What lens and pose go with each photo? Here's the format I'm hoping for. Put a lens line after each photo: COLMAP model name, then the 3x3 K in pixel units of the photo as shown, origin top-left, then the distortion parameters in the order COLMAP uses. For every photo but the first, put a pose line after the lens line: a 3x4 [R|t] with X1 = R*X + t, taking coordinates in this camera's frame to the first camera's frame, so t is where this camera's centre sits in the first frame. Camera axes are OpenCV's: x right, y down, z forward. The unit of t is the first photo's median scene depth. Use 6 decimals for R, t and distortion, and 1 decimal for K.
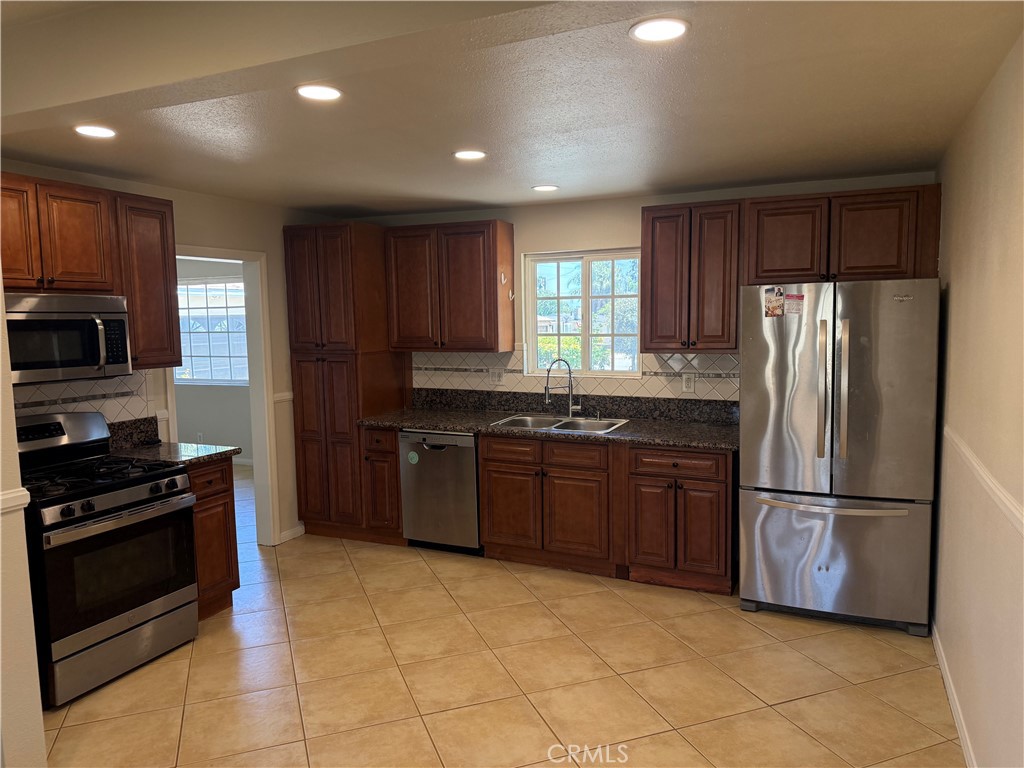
lens RADIAL K [[716.1, 0, 509.5], [0, 716.1, 387.9], [0, 0, 1]] dist [0.044584, -0.058219]
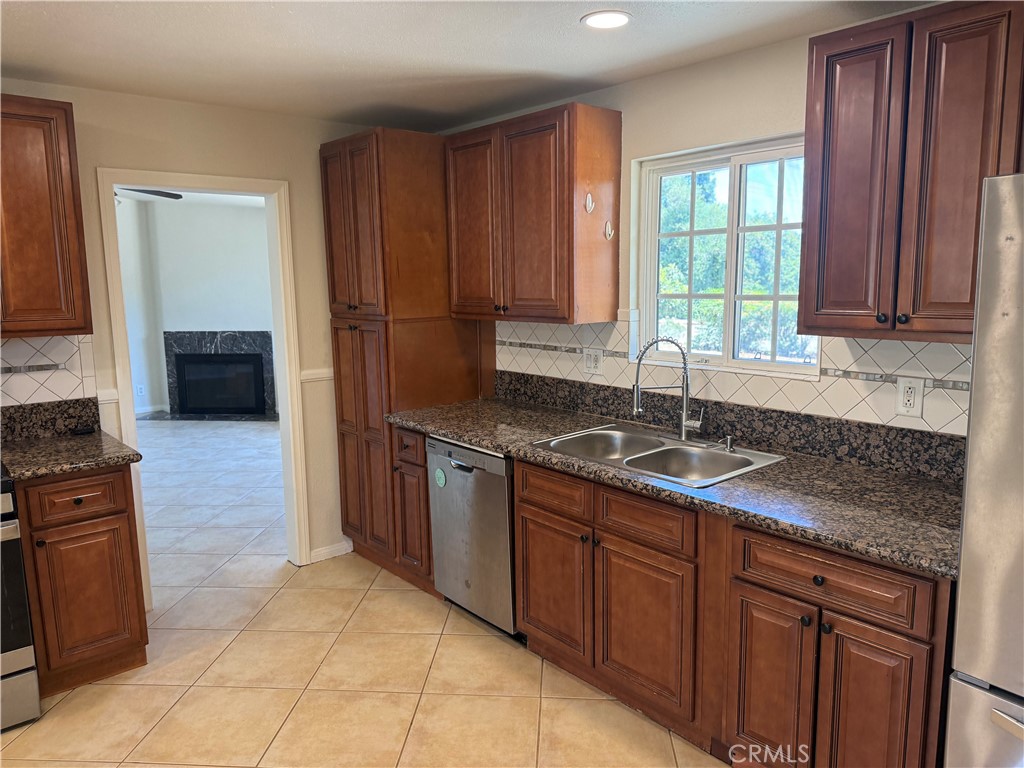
lens RADIAL K [[716.1, 0, 518.3], [0, 716.1, 387.2], [0, 0, 1]] dist [0.044584, -0.058219]
pose [[0.911951, 0.063823, -0.405306, 0.199971], [-0.040938, 0.997052, 0.064894, -0.034483], [0.408253, -0.042587, 0.911875, 0.423854]]
